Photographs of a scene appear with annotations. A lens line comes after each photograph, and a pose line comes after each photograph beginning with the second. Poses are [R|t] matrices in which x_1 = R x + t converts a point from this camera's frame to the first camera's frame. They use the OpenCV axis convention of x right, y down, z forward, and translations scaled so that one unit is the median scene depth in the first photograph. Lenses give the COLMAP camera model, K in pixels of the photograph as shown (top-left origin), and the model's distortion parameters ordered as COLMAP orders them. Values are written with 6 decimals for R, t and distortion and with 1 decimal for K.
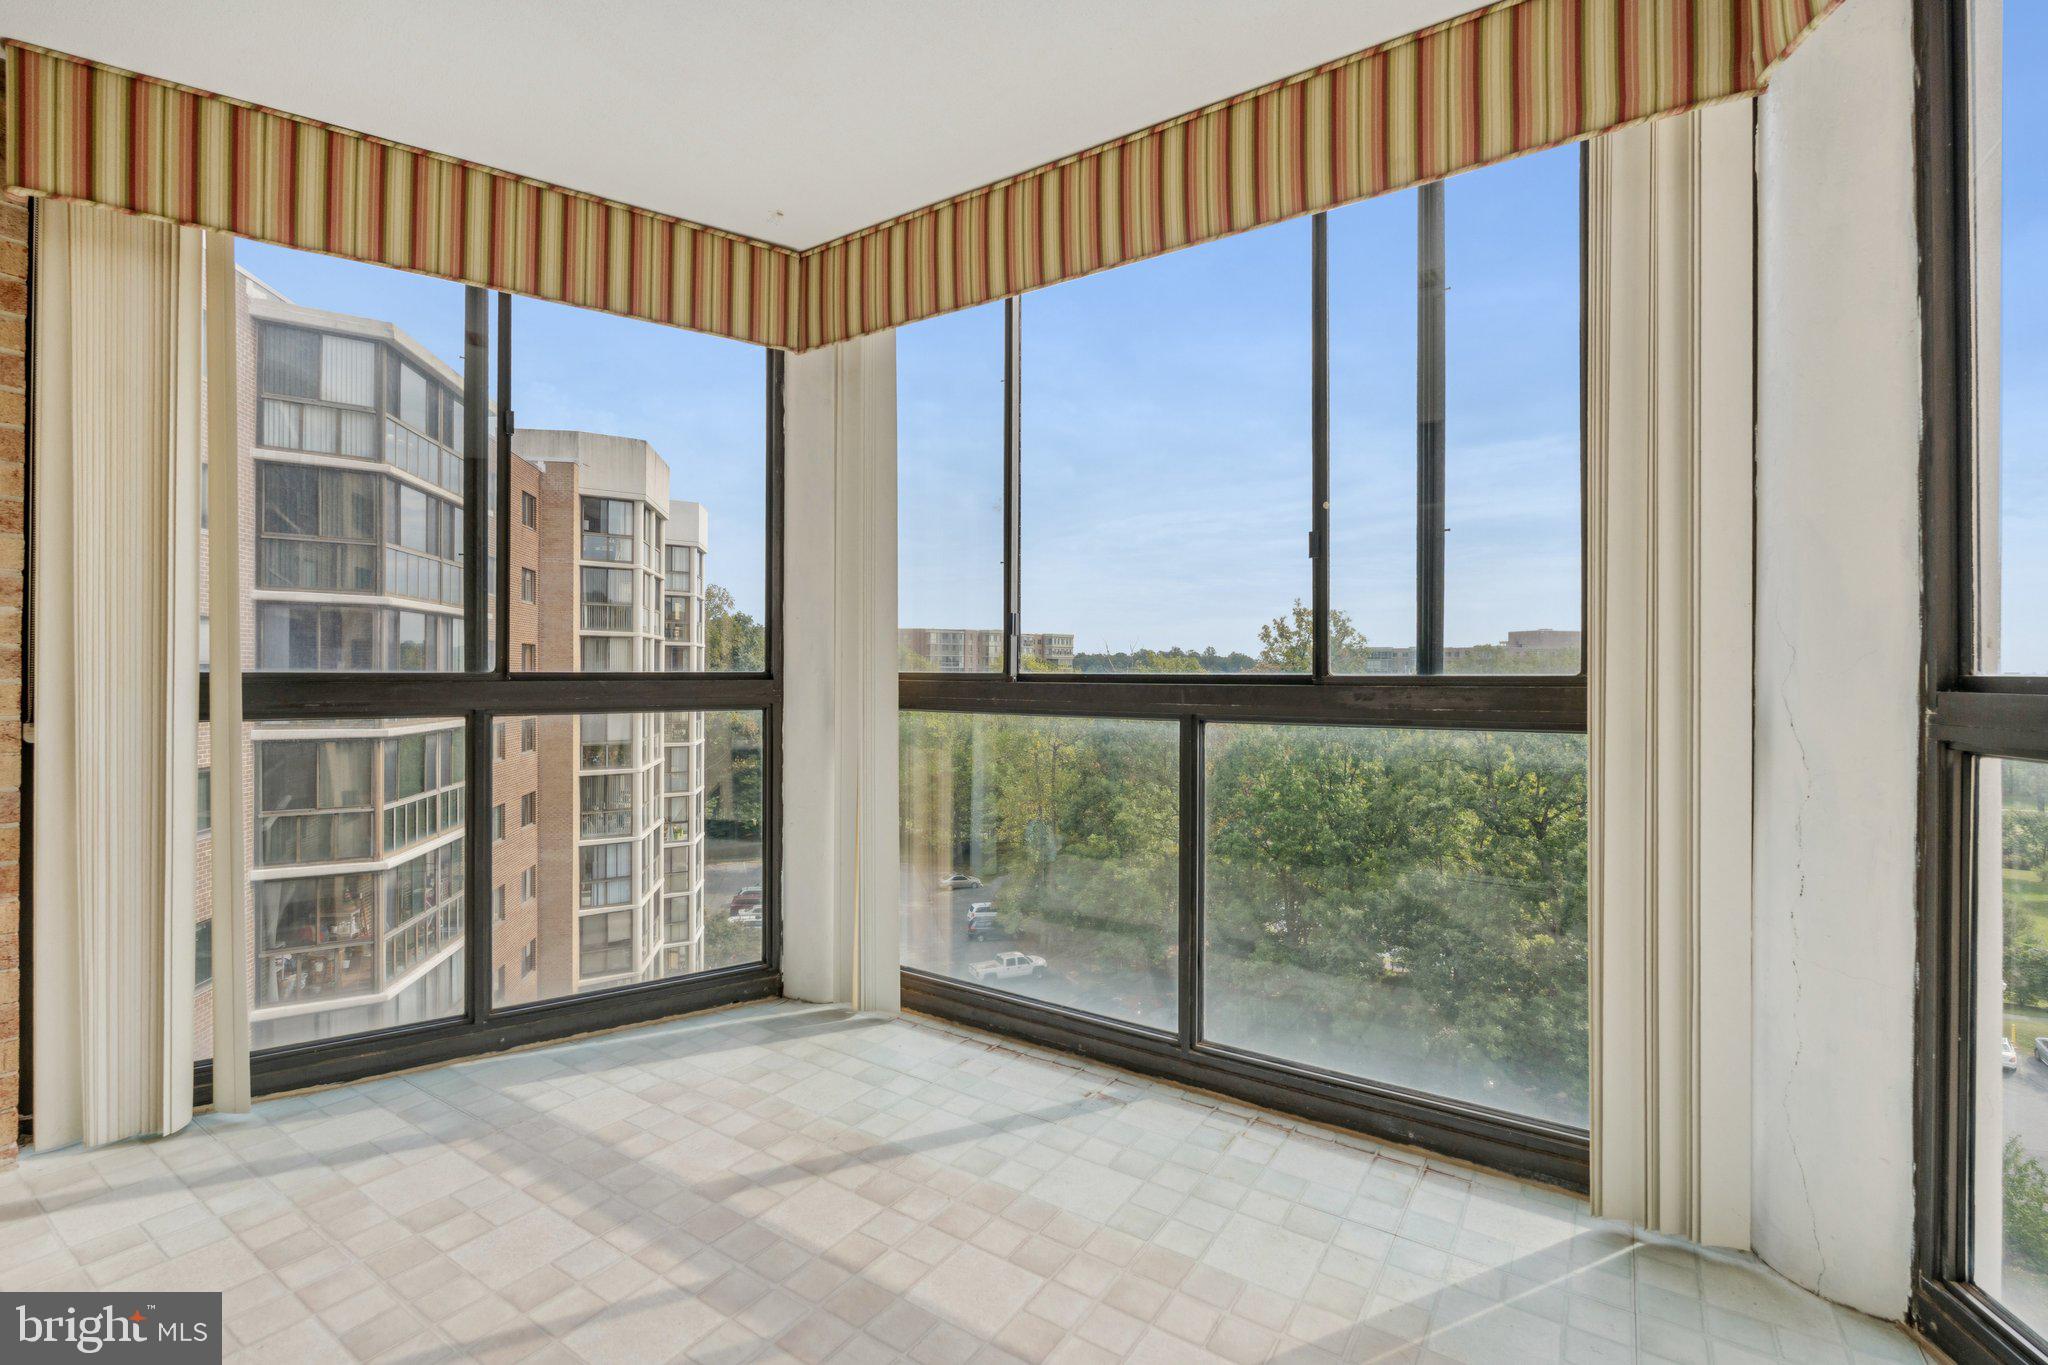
lens RADIAL K [[916.5, 0, 997.9], [0, 916.5, 668.9], [0, 0, 1]] dist [-0.003824, 0.000430]
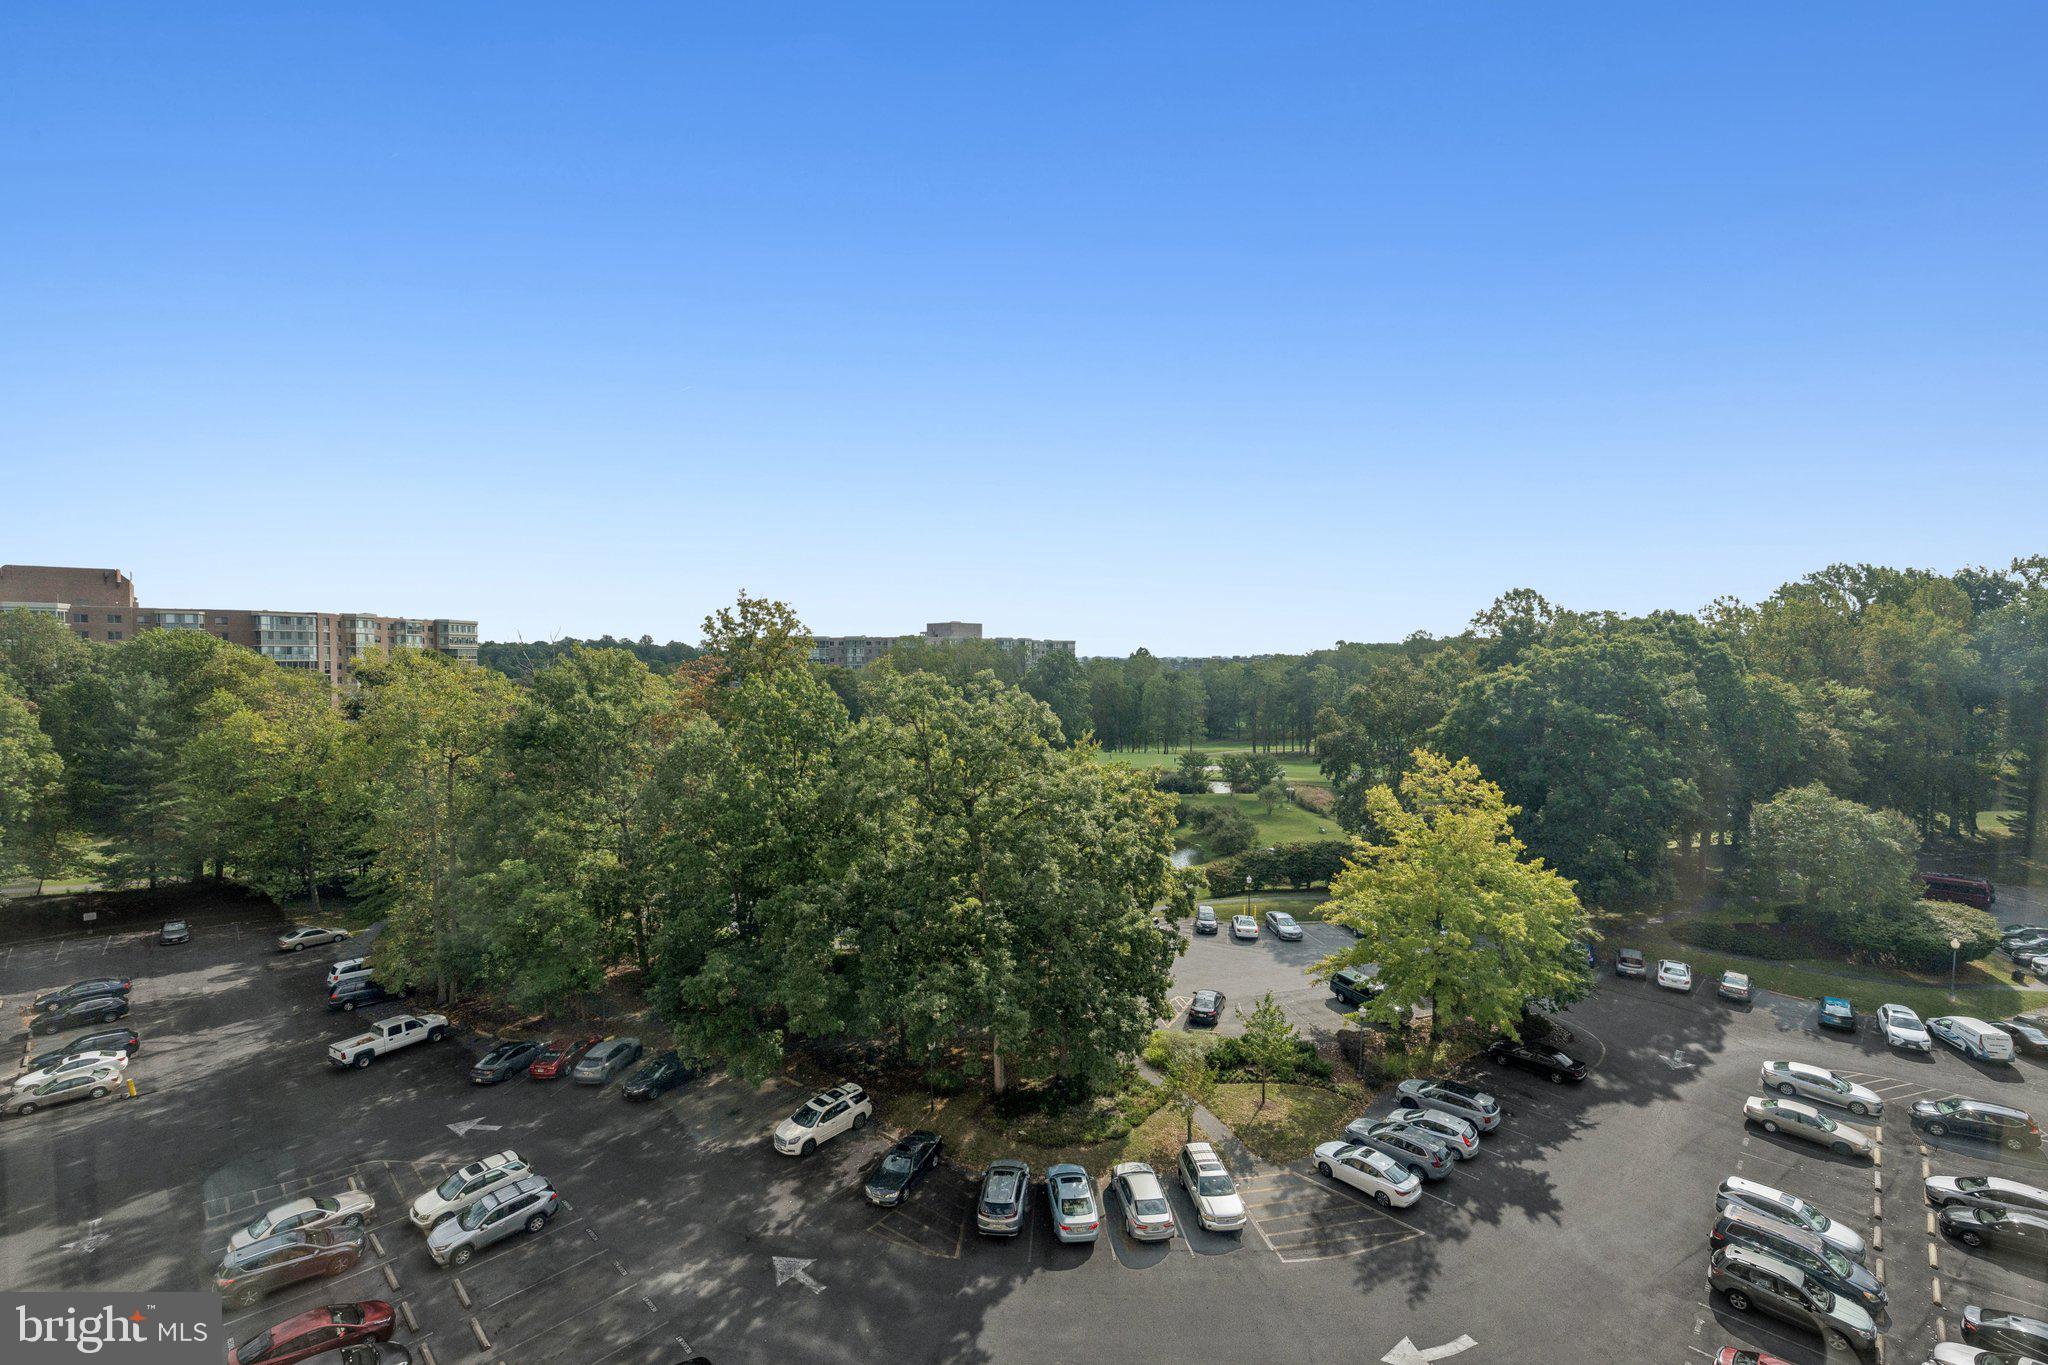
lens RADIAL K [[886.9, 0, 1033.2], [0, 886.9, 684.0], [0, 0, 1]] dist [-0.004109, -0.000033]
pose [[0.802542, -0.031043, 0.595787, 0.171975], [0.011160, 0.999252, 0.037032, -0.097051], [-0.596491, -0.023071, 0.802288, 0.808229]]
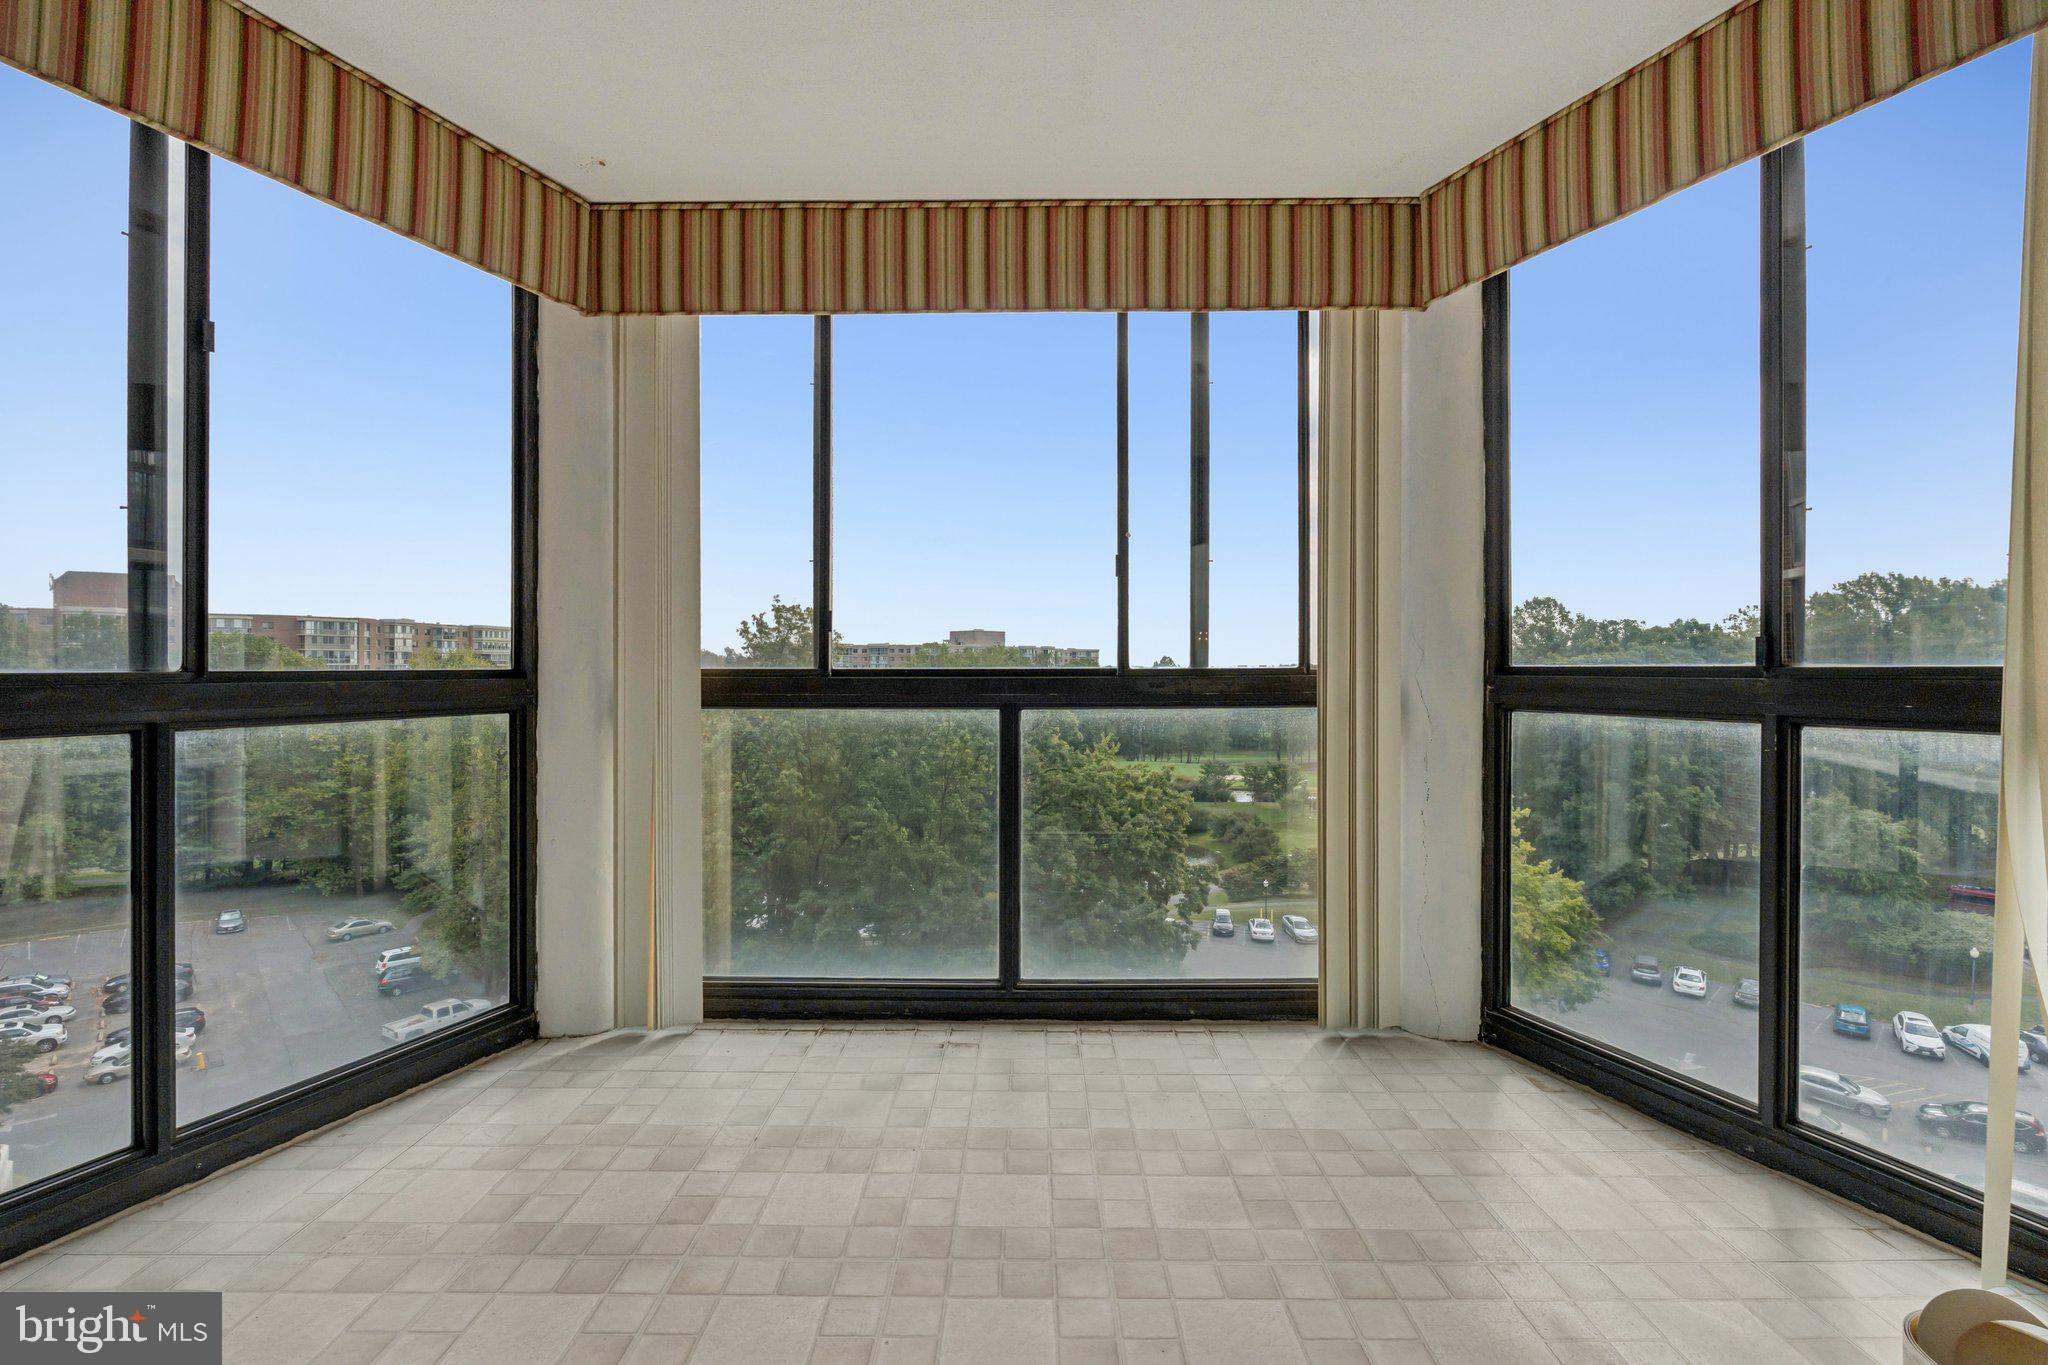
lens RADIAL K [[932.2, 0, 1002.6], [0, 932.2, 670.5], [0, 0, 1]] dist [-0.003097, 0.000195]
pose [[0.837074, -0.006431, 0.547051, -0.350952], [0.003002, 0.999970, 0.007161, -0.000408], [-0.547081, -0.004352, 0.837068, 0.008577]]
